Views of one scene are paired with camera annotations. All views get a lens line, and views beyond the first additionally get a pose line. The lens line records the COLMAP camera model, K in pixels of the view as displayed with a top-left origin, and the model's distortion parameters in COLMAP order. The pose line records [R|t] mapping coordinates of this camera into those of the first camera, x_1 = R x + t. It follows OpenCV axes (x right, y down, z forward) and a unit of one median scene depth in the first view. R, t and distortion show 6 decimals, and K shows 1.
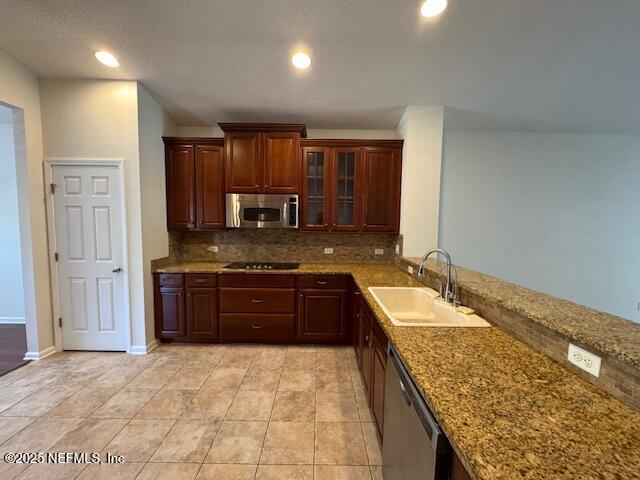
lens RADIAL K [[256.9, 0, 318.4], [0, 256.9, 240.6], [0, 0, 1]] dist [0.003598, -0.000098]
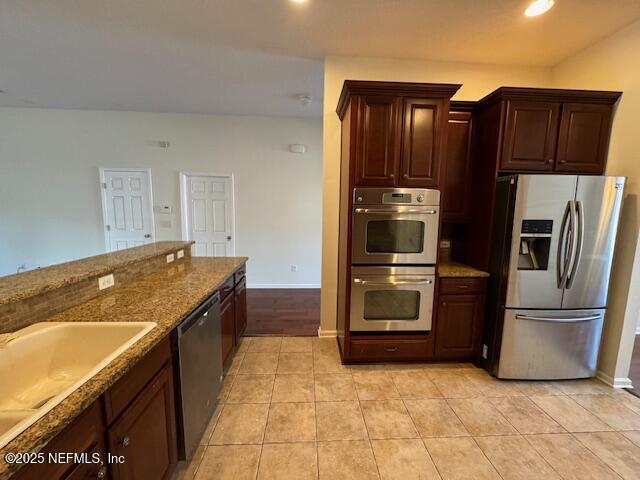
lens RADIAL K [[256.9, 0, 322.1], [0, 256.9, 238.6], [0, 0, 1]] dist [0.003598, -0.000098]
pose [[-0.997731, -0.026465, -0.061902, -0.131111], [-0.037862, 0.980880, 0.190896, -0.093010], [0.055667, 0.192806, -0.979657, 1.249517]]
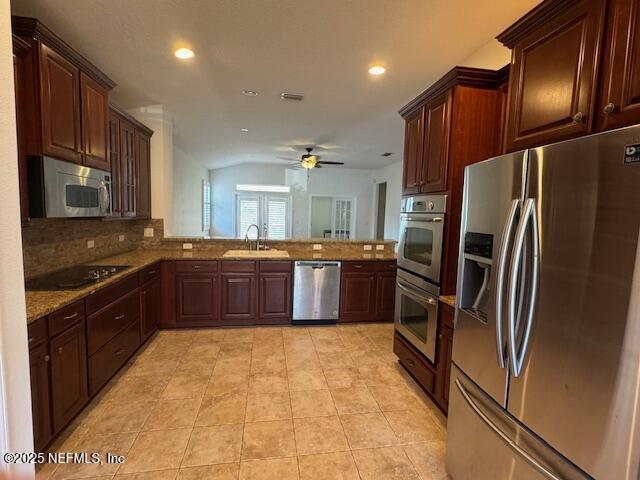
lens RADIAL K [[303.6, 0, 321.1], [0, 303.6, 239.9], [0, 0, 1]] dist [-0.003745, -0.000140]
pose [[-0.175737, -0.108816, 0.978405, -1.650182], [0.037725, 0.992398, 0.117148, -0.089322], [-0.983714, 0.057497, -0.170296, 0.806480]]
